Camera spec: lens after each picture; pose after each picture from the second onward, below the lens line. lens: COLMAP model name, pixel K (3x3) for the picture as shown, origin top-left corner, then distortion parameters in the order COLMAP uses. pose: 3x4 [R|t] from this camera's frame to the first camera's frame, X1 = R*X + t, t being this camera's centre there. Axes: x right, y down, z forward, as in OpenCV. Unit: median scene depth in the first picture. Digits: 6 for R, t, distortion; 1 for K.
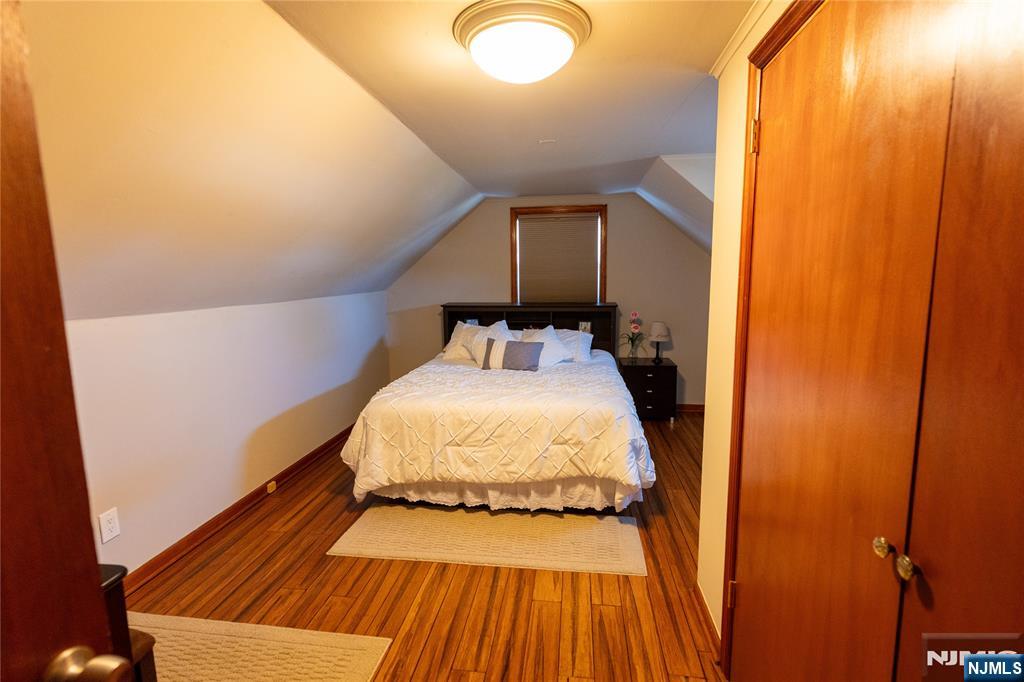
lens RADIAL K [[482.9, 0, 510.8], [0, 482.9, 345.1], [0, 0, 1]] dist [0.001205, -0.000546]
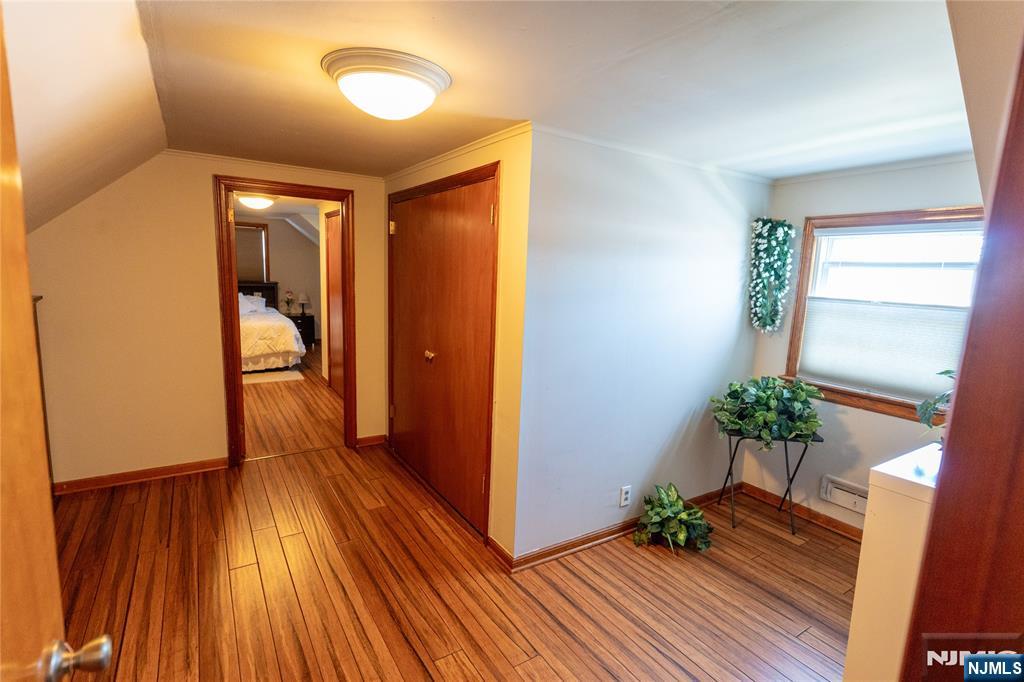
lens RADIAL K [[482.9, 0, 513.6], [0, 482.9, 346.6], [0, 0, 1]] dist [0.001205, -0.000546]
pose [[0.757147, -0.056089, 0.650832, -0.469535], [0.036104, 0.998377, 0.044040, 0.168196], [-0.652246, -0.009847, 0.757943, -1.466190]]
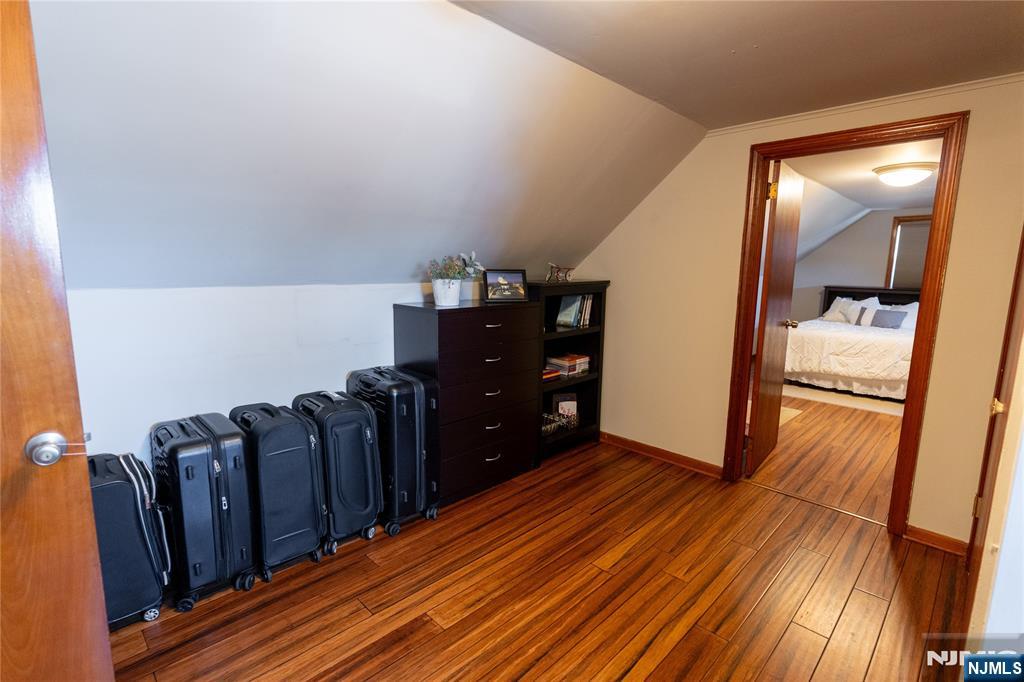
lens RADIAL K [[482.9, 0, 514.7], [0, 482.9, 341.9], [0, 0, 1]] dist [0.001205, -0.000546]
pose [[0.793397, 0.119894, -0.596781, 0.009943], [-0.110798, 0.992477, 0.052089, 0.191700], [0.598536, 0.024795, 0.800712, -1.218580]]
